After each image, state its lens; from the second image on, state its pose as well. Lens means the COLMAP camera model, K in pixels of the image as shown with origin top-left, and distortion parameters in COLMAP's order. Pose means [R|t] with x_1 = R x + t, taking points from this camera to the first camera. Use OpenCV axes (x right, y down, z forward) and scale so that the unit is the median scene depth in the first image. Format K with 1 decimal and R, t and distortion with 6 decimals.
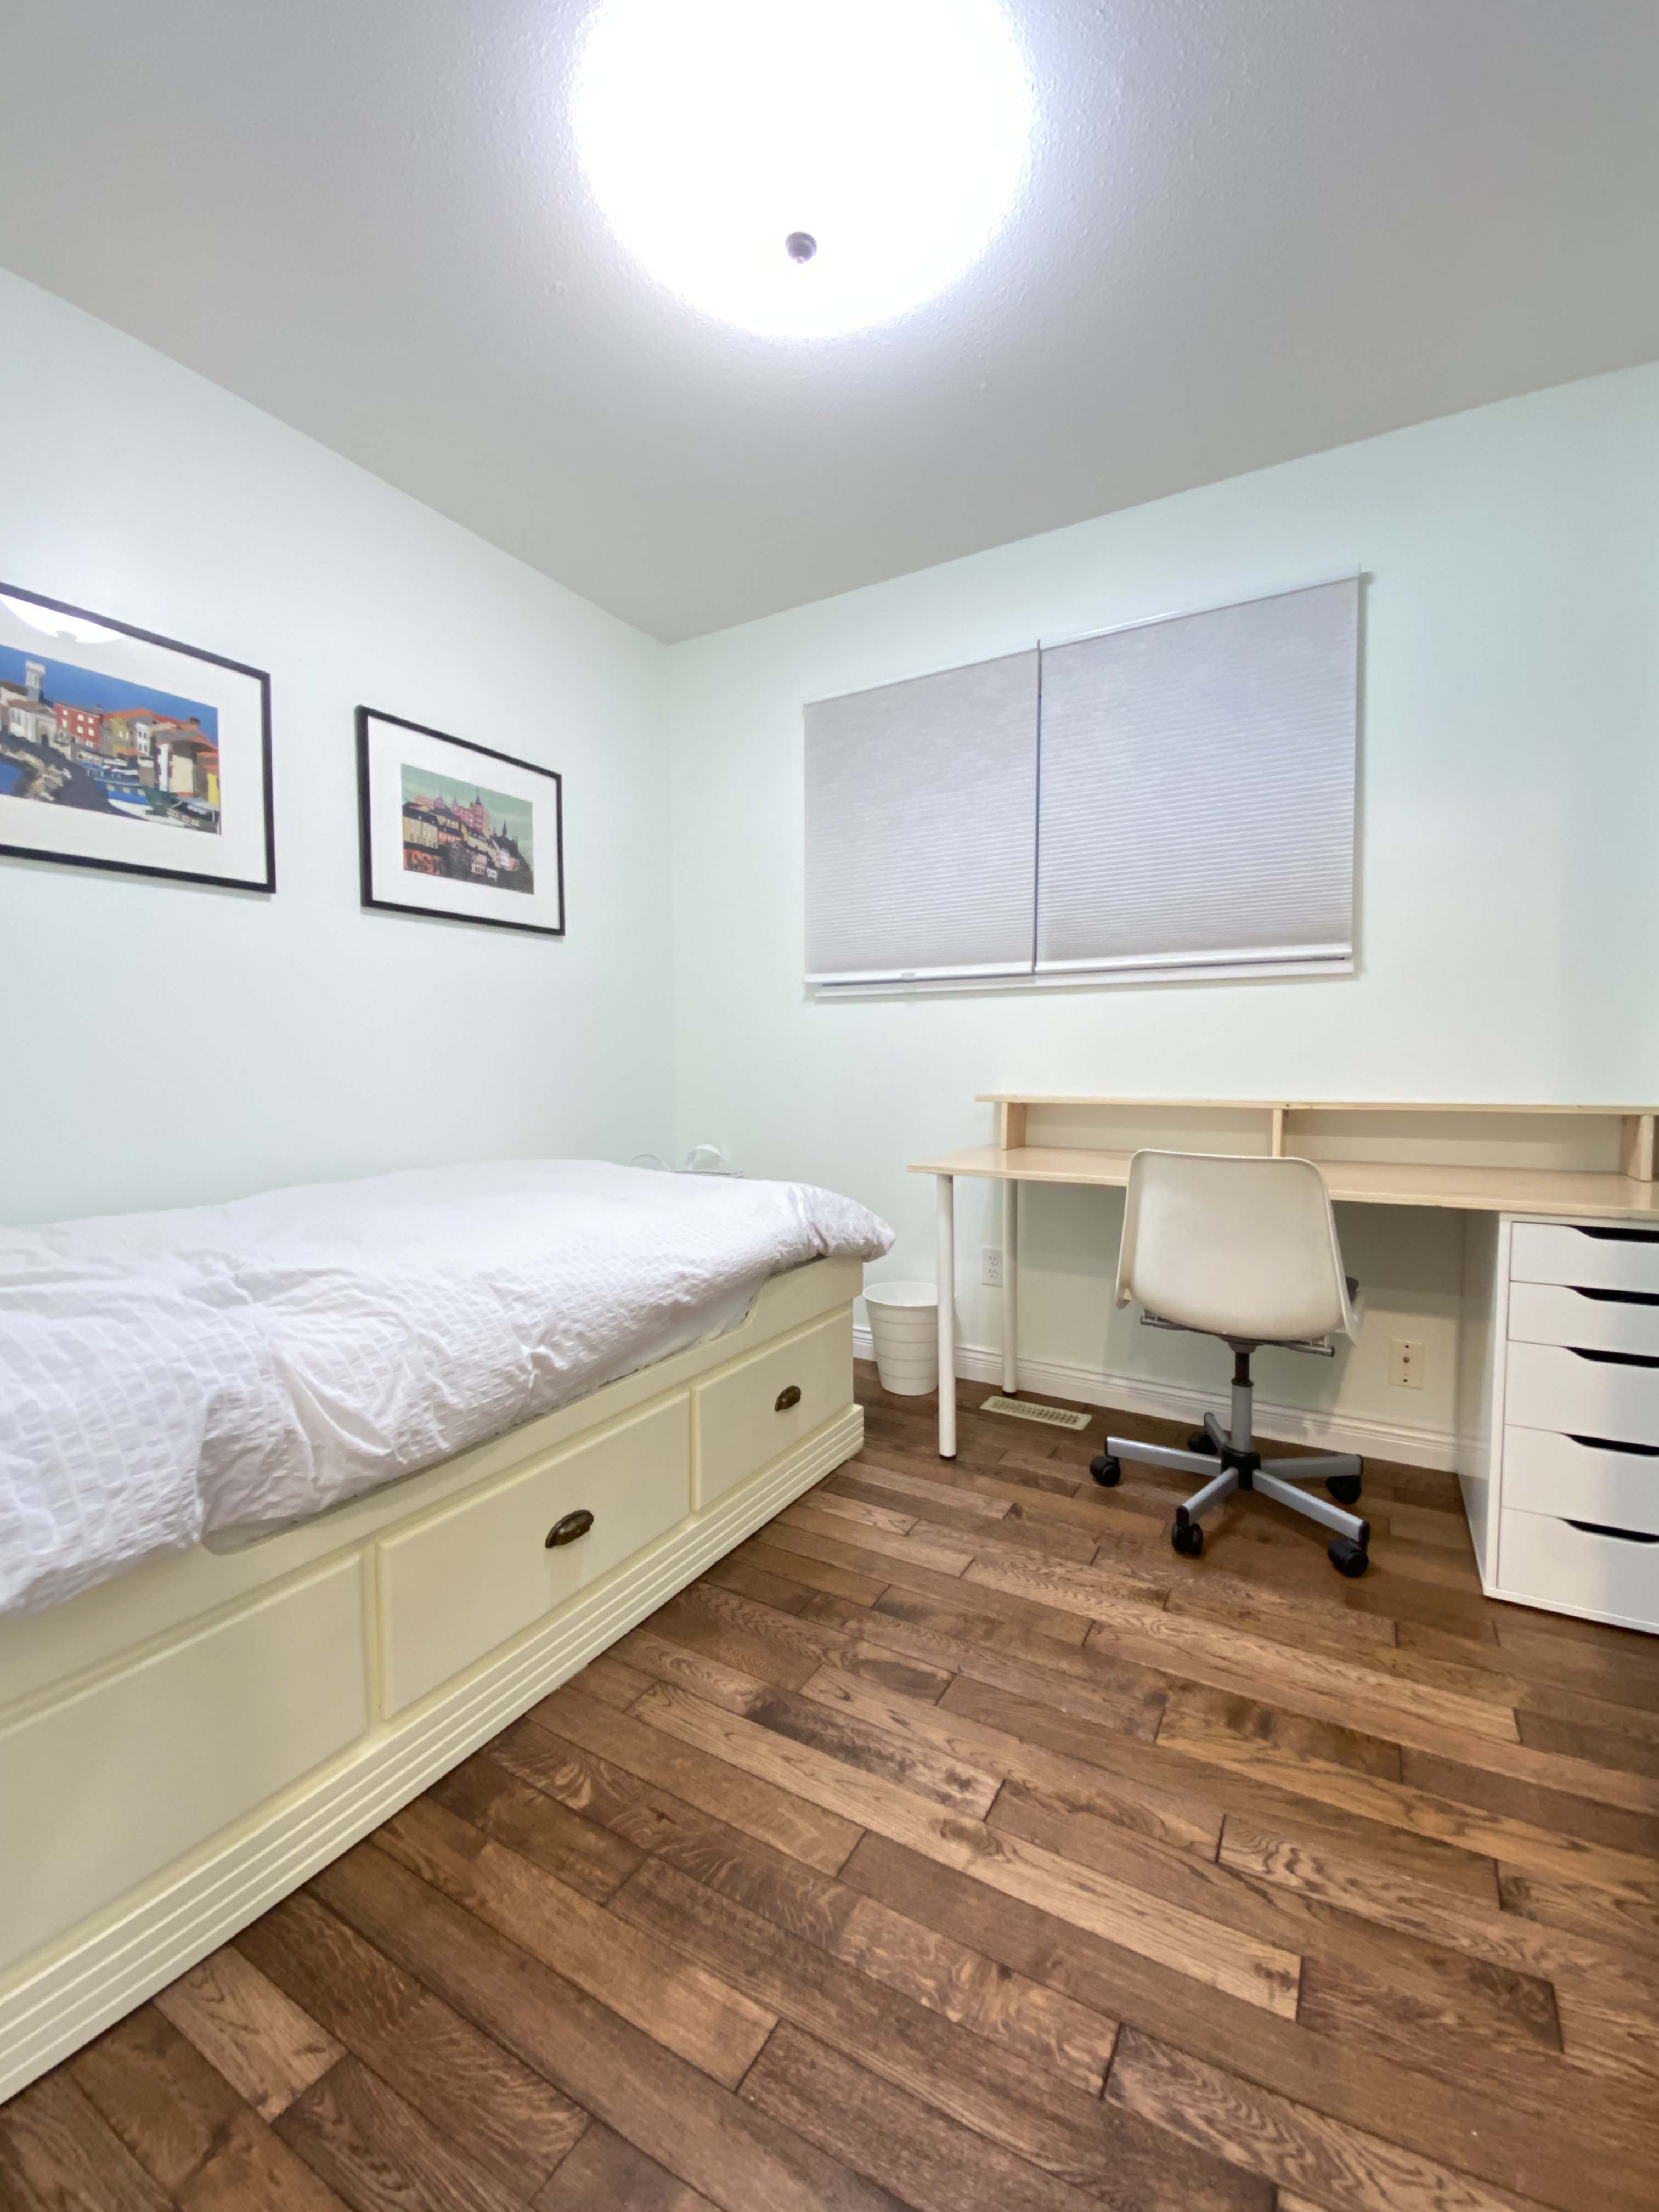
lens RADIAL K [[903.2, 0, 830.2], [0, 903.2, 1108.3], [0, 0, 1]] dist [0.019522, -0.020974]
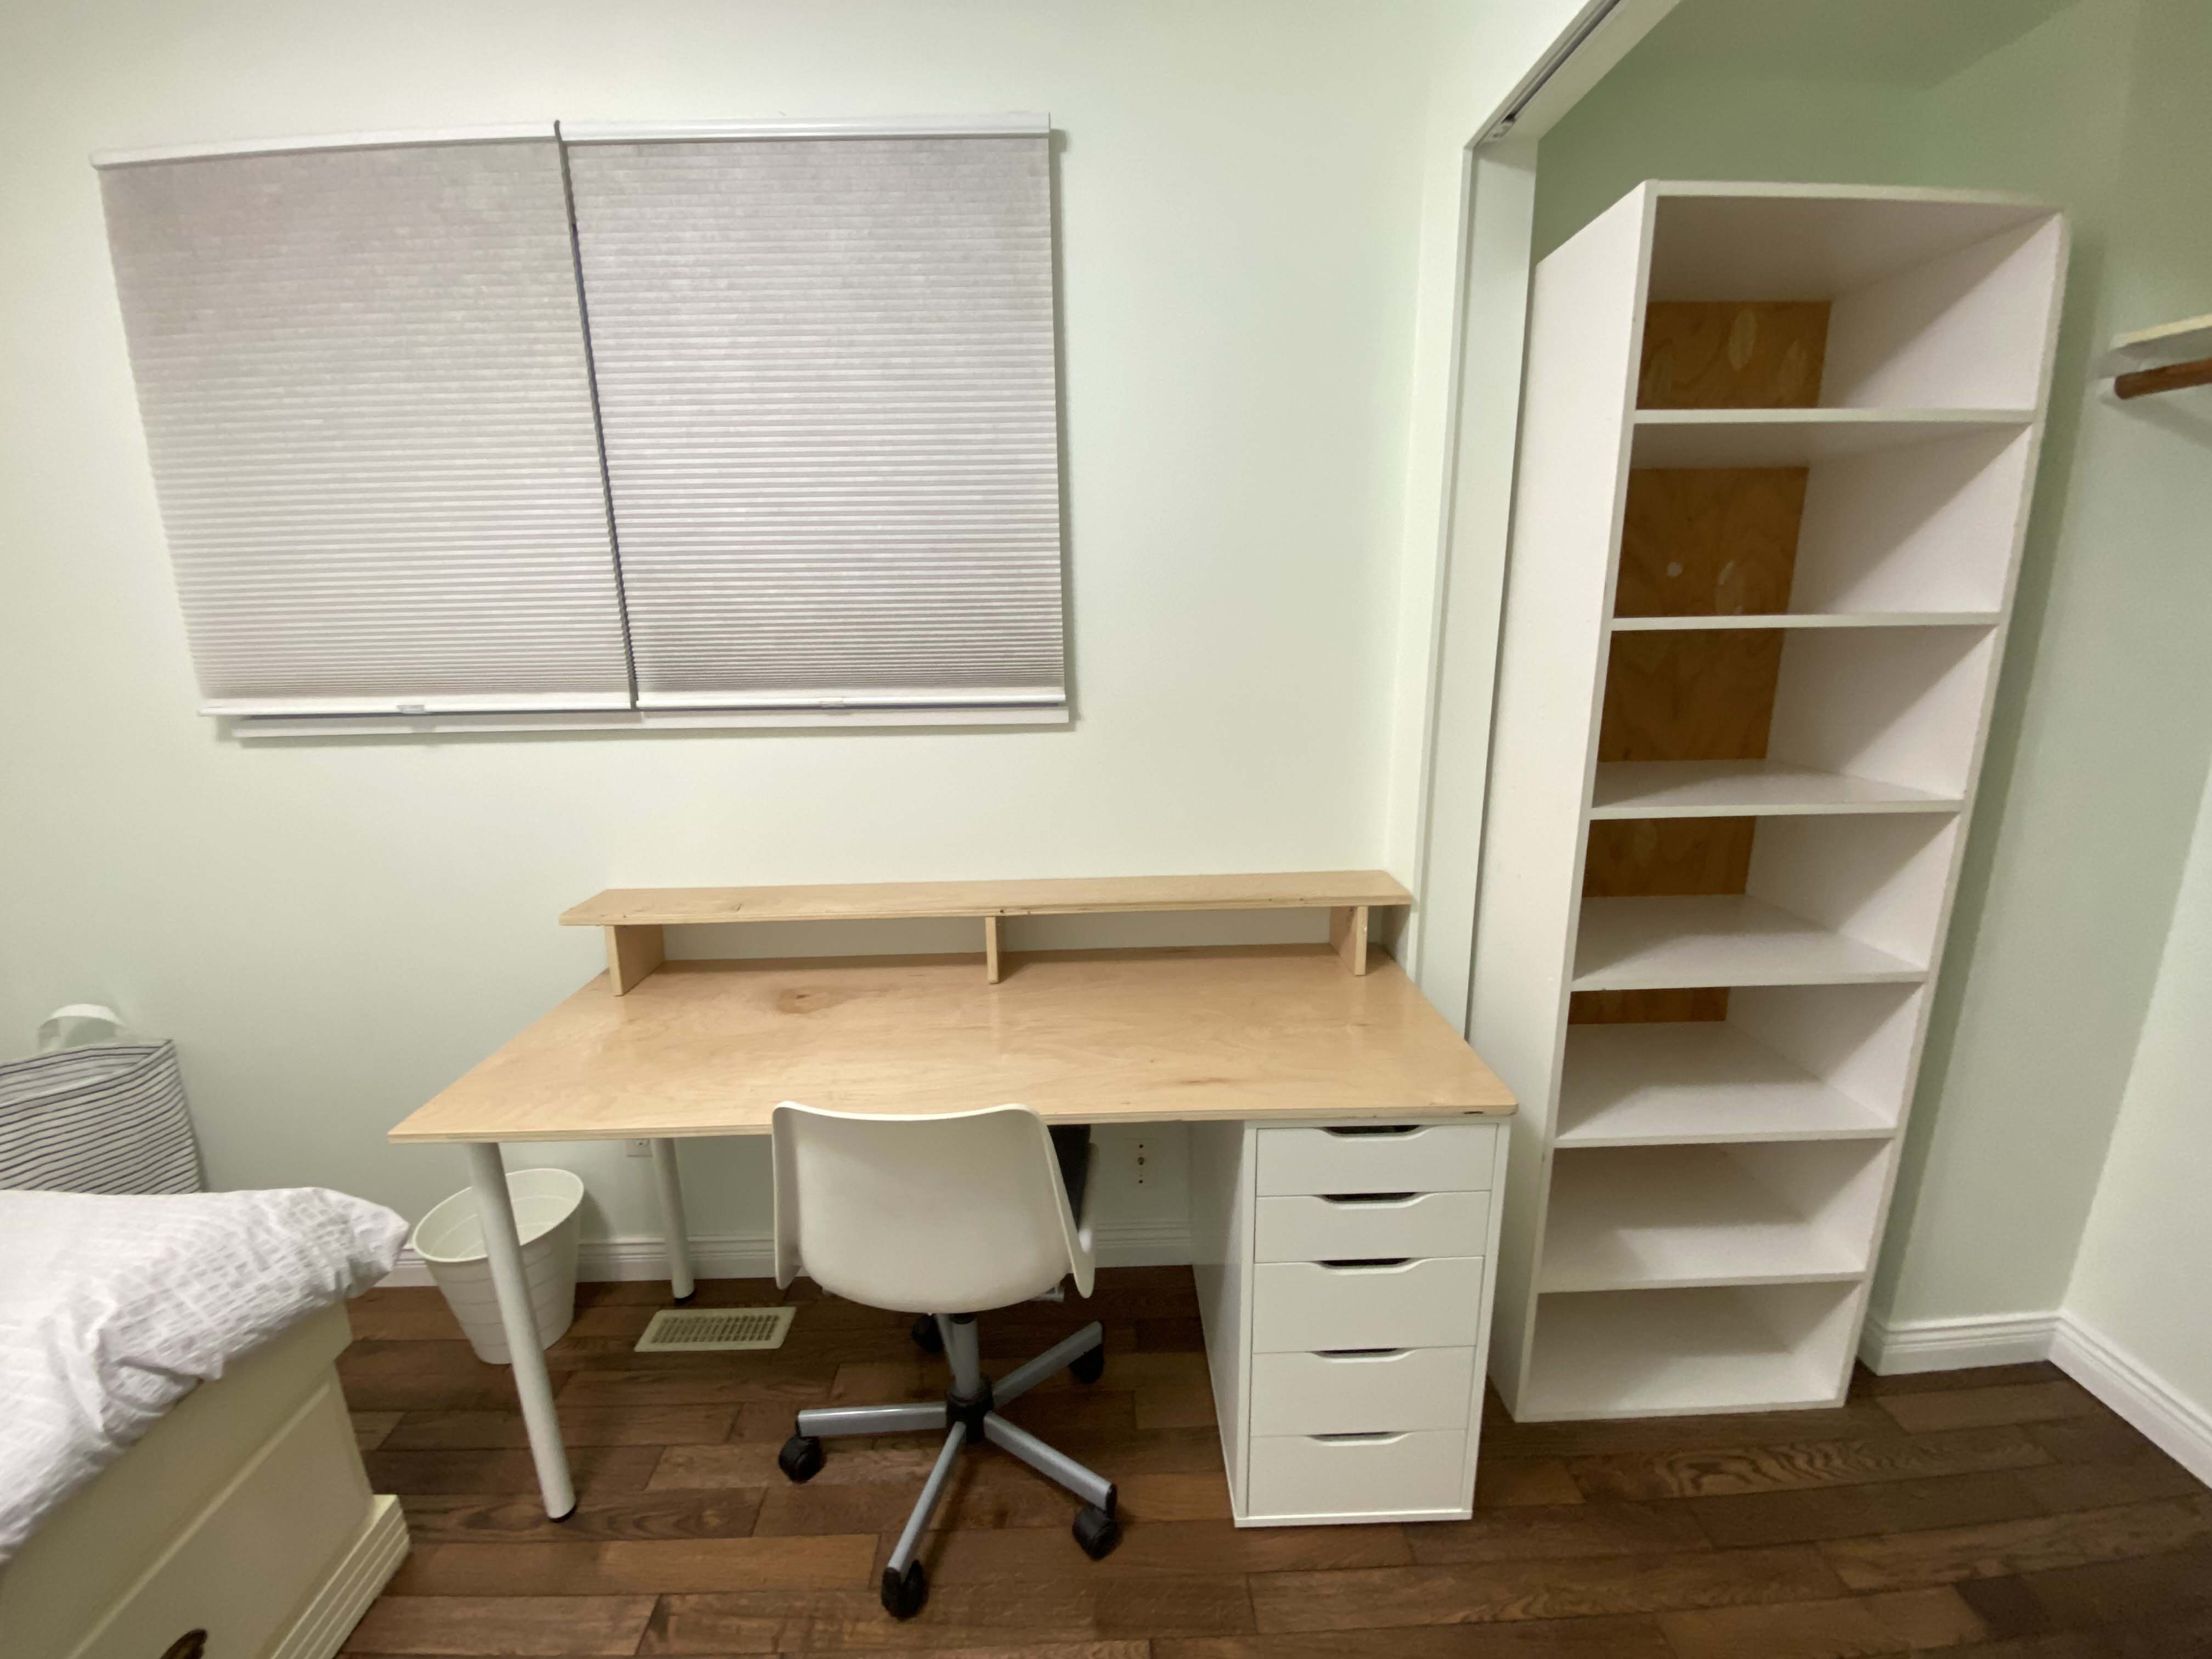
lens RADIAL K [[888.7, 0, 1095.8], [0, 888.7, 835.6], [0, 0, 1]] dist [0.032123, -0.024576]
pose [[0.855832, -0.136627, 0.498884, 0.236482], [0.041647, 0.979555, 0.196821, -0.233298], [-0.515575, -0.147669, 0.844024, 0.384259]]
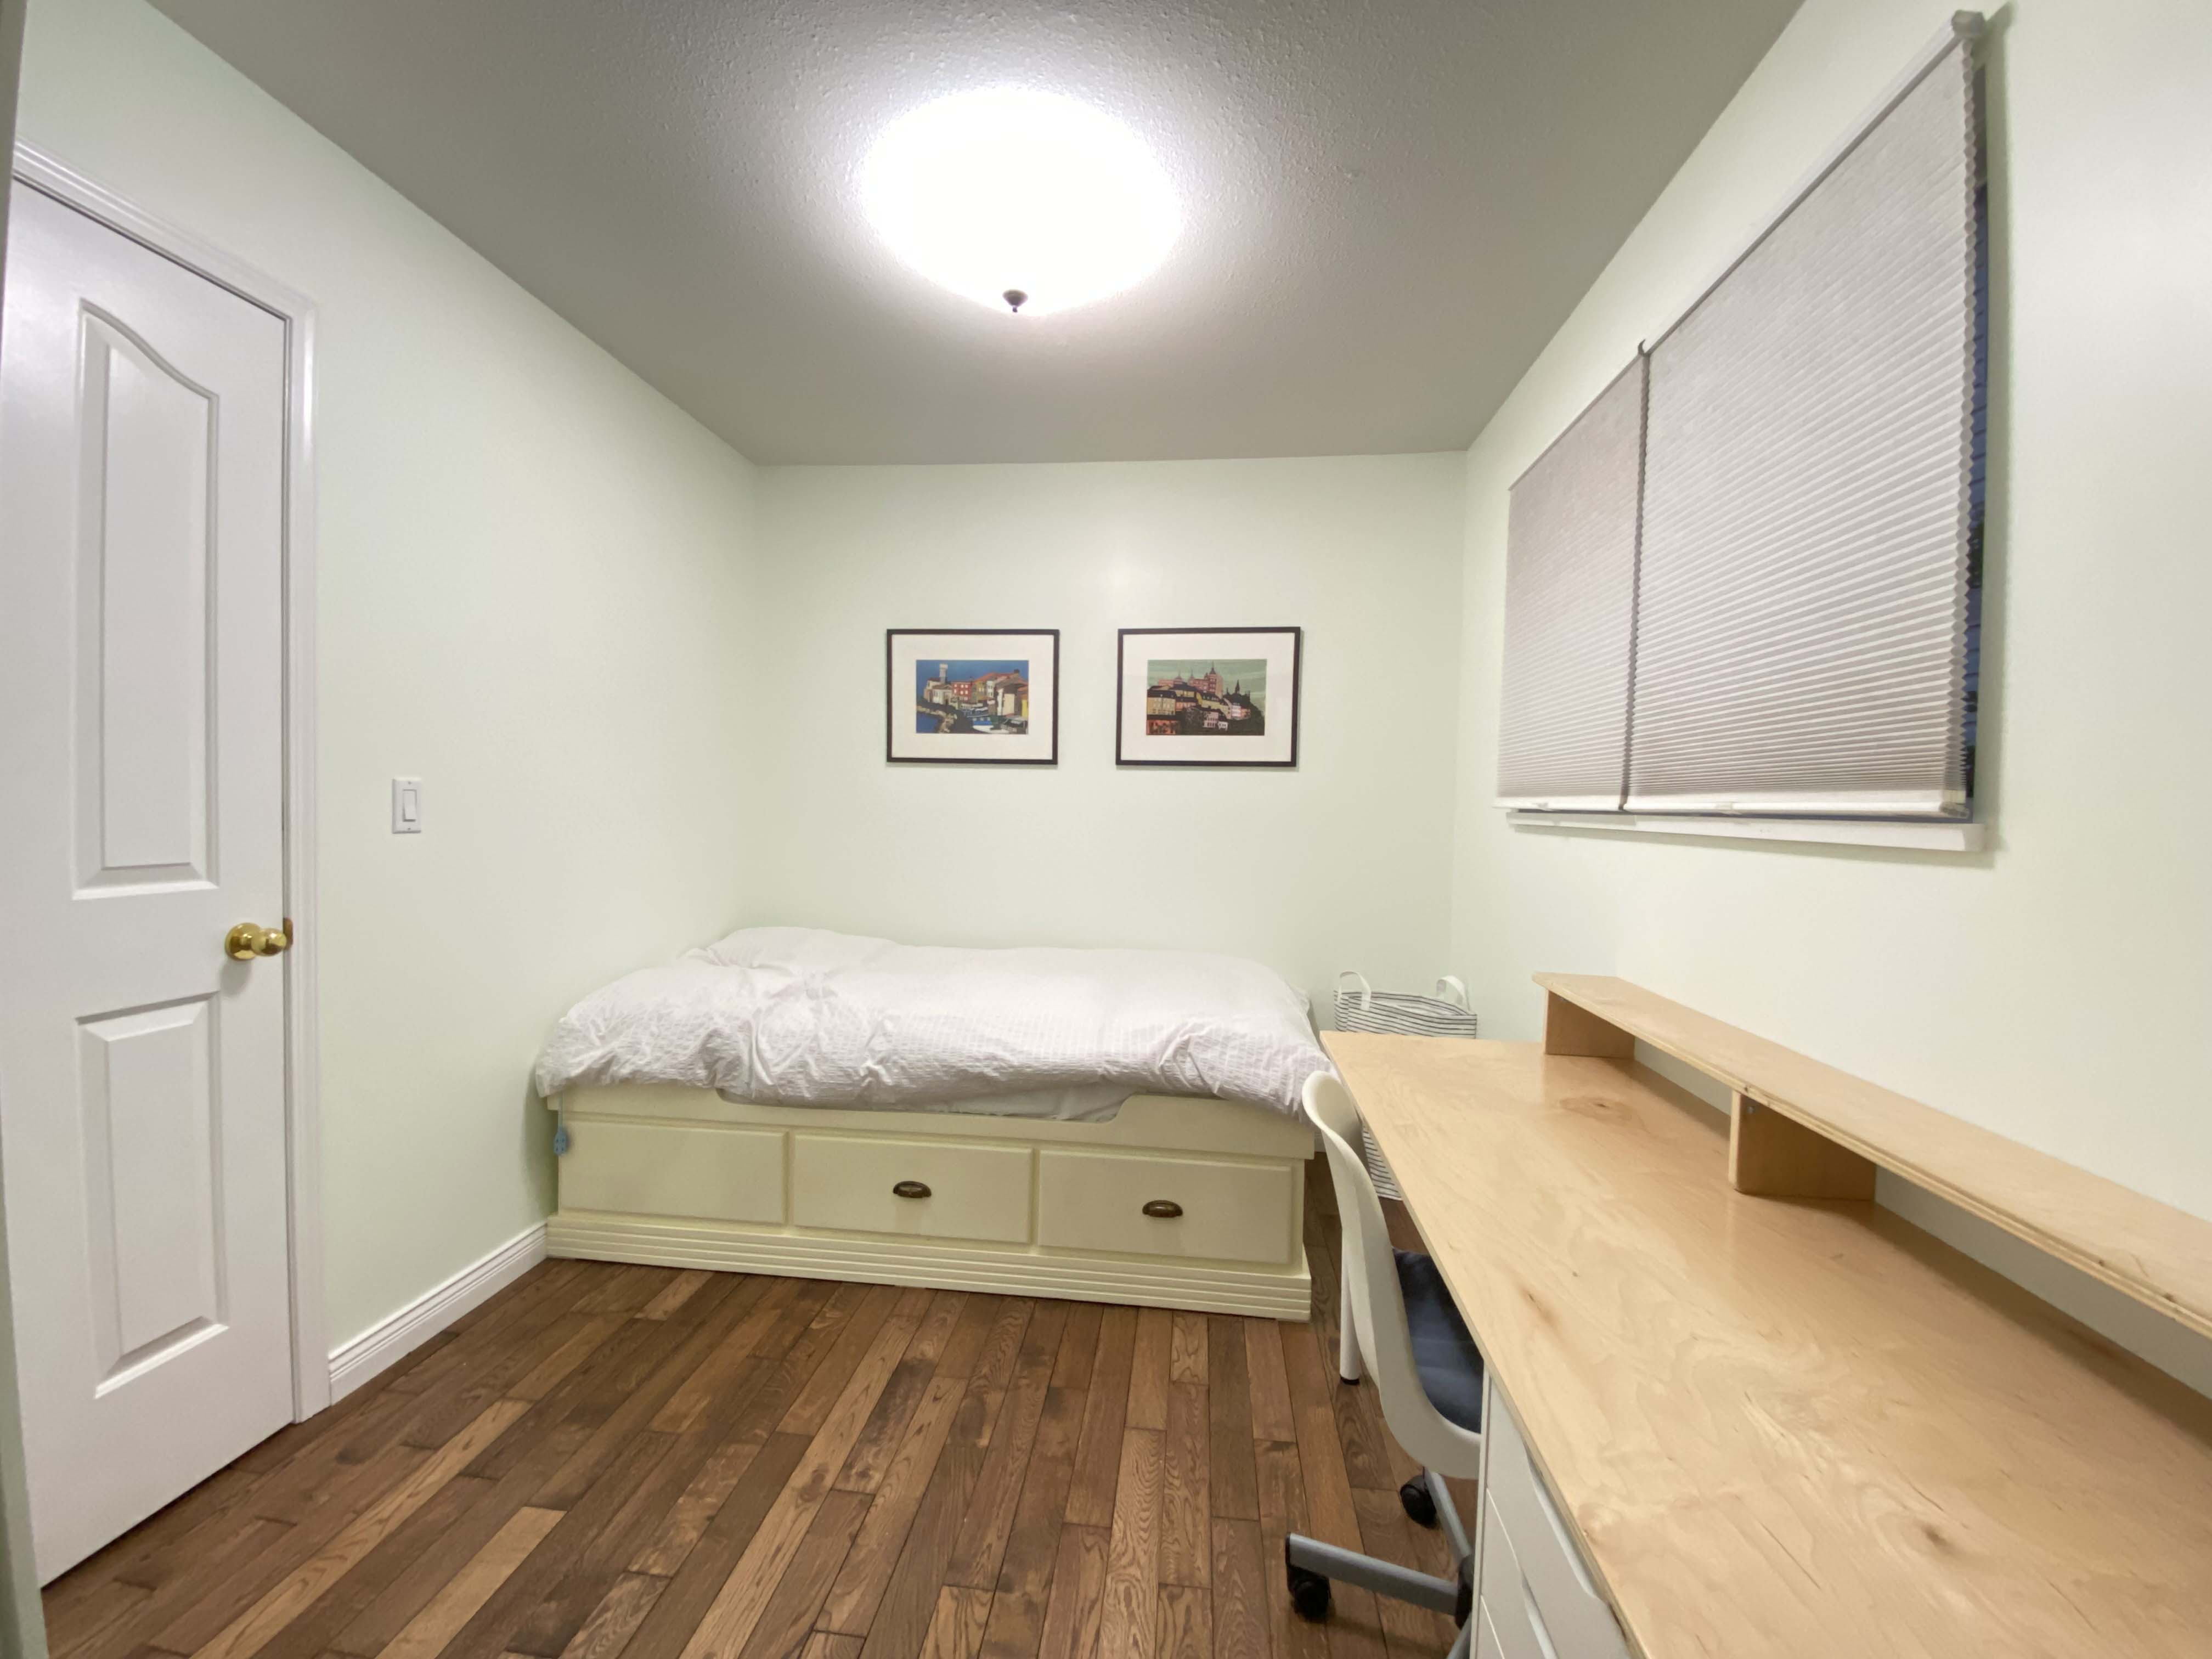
lens RADIAL K [[903.2, 0, 1099.9], [0, 903.2, 831.9], [0, 0, 1]] dist [0.019522, -0.020974]
pose [[0.402263, 0.040297, -0.914637, 0.945269], [-0.071999, 0.997329, 0.012275, -0.152874], [0.912689, 0.060916, 0.404090, 0.462701]]
